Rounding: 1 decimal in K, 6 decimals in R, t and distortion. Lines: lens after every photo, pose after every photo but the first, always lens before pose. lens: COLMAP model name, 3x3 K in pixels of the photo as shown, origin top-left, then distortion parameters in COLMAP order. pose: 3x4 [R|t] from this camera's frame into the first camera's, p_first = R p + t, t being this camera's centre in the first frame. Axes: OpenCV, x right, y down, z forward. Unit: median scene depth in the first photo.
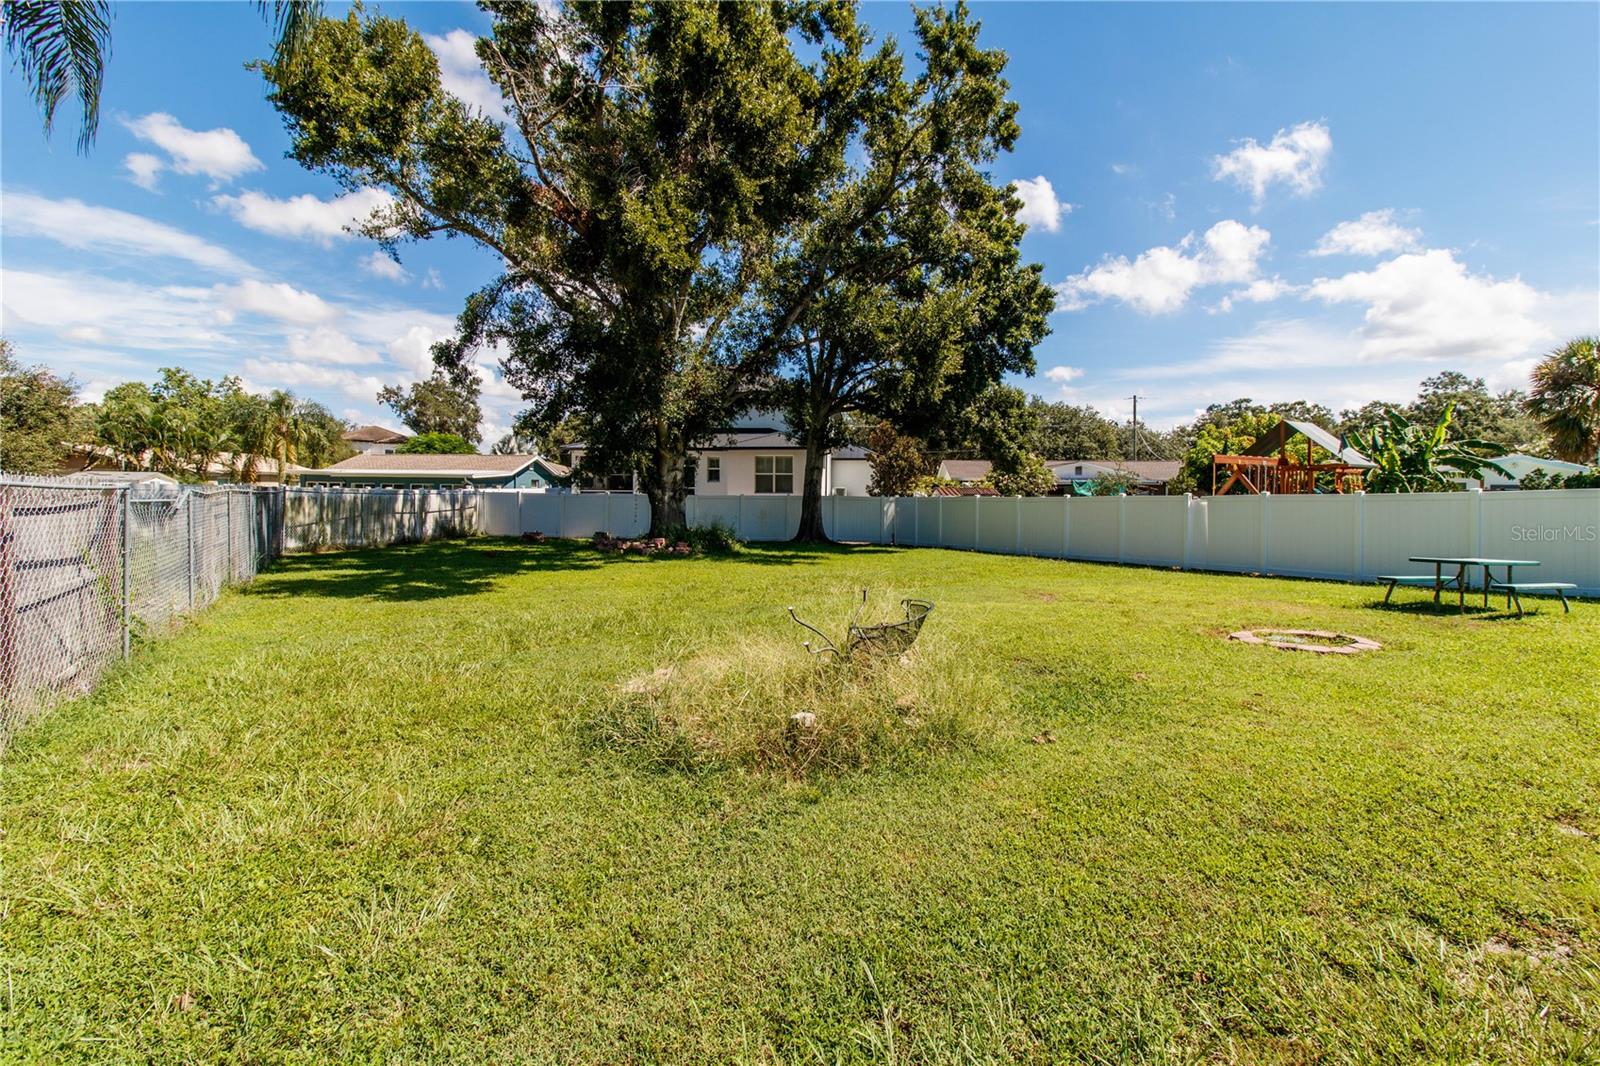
lens RADIAL K [[744.2, 0, 799.3], [0, 744.2, 532.8], [0, 0, 1]] dist [-0.009687, 0.001432]
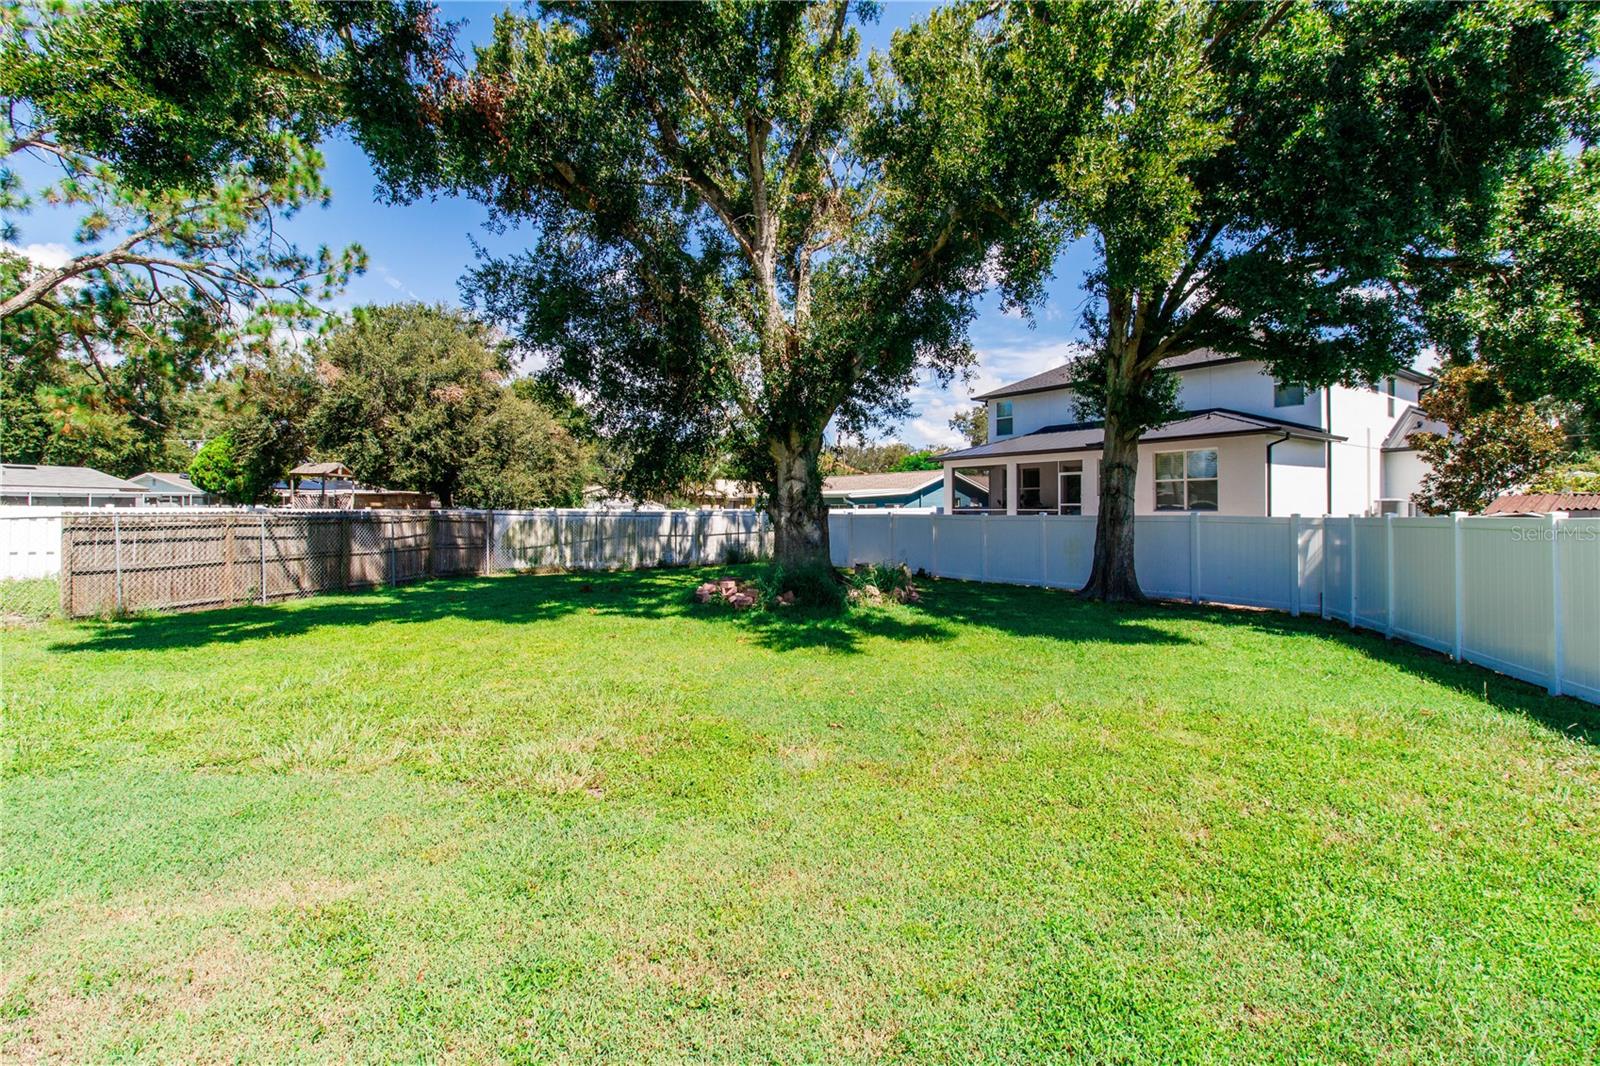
lens RADIAL K [[744.2, 0, 796.6], [0, 744.2, 525.9], [0, 0, 1]] dist [-0.009687, 0.001432]
pose [[0.675861, 0.004757, -0.737014, 0.277786], [-0.030563, 0.999300, -0.021578, -0.024157], [0.736396, 0.037109, 0.675533, 0.476722]]
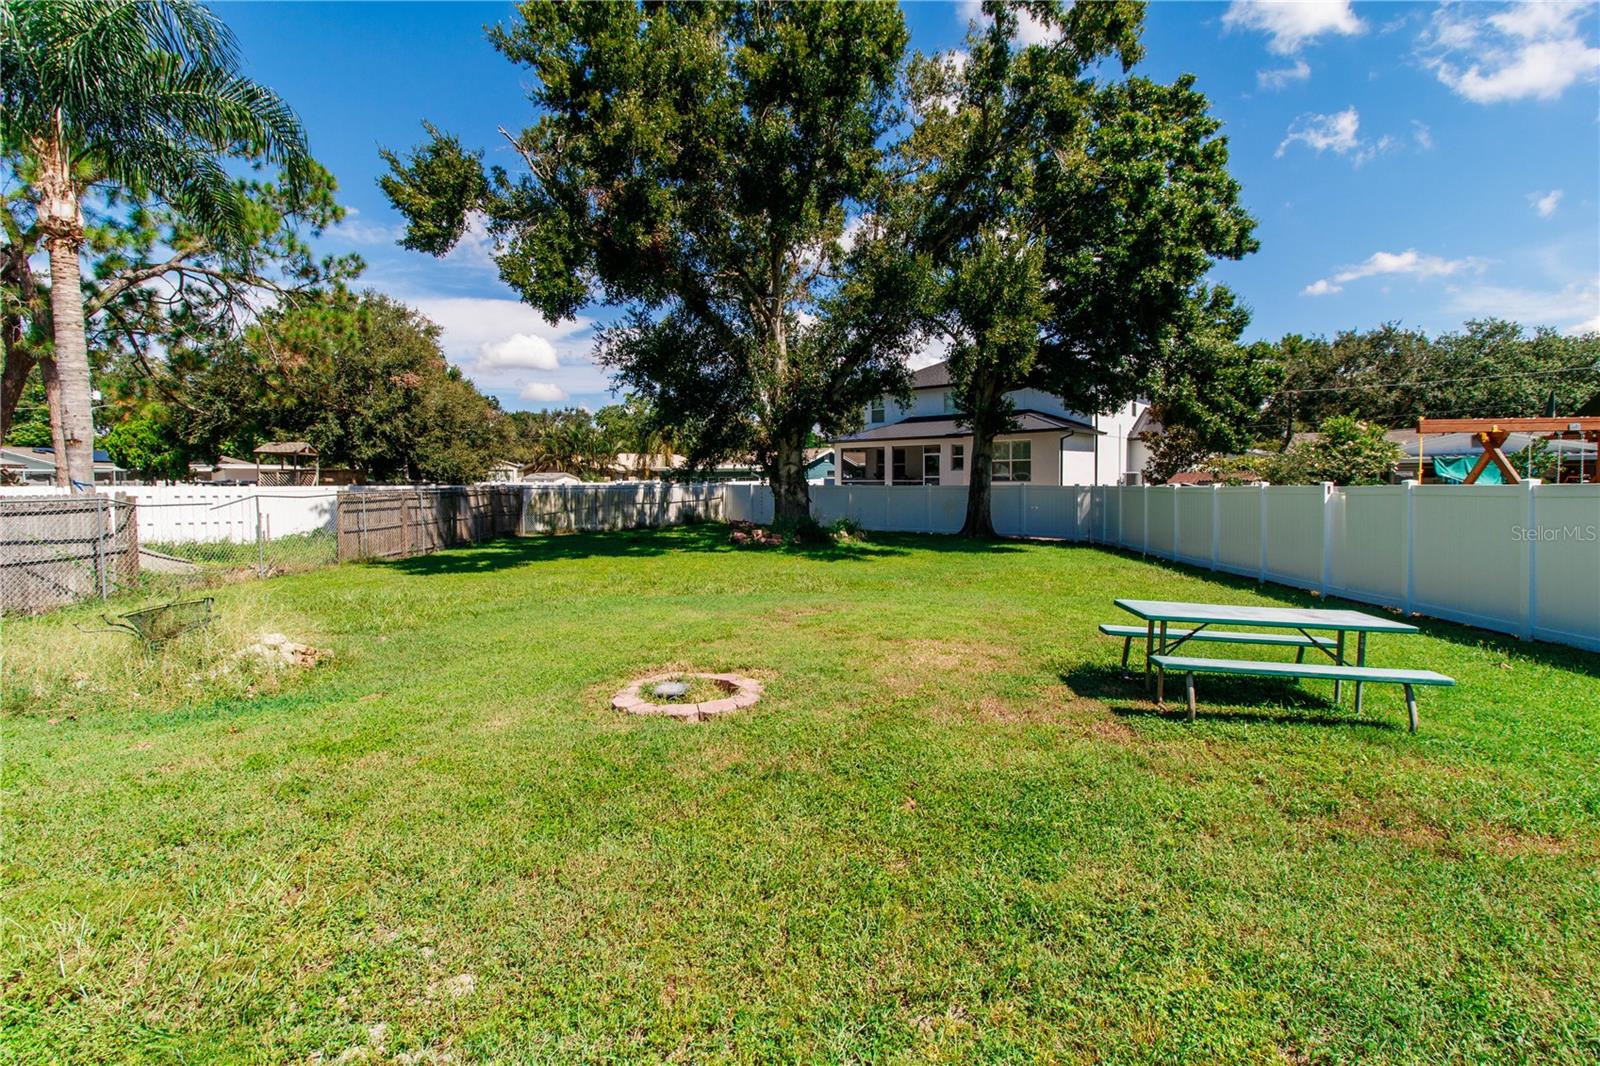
lens RADIAL K [[744.2, 0, 793.8], [0, 744.2, 529.5], [0, 0, 1]] dist [-0.009687, 0.001432]
pose [[0.826698, 0.022990, -0.562176, 0.359857], [-0.013097, 0.999680, 0.021622, -0.013554], [0.562494, -0.010512, 0.826735, 0.127412]]
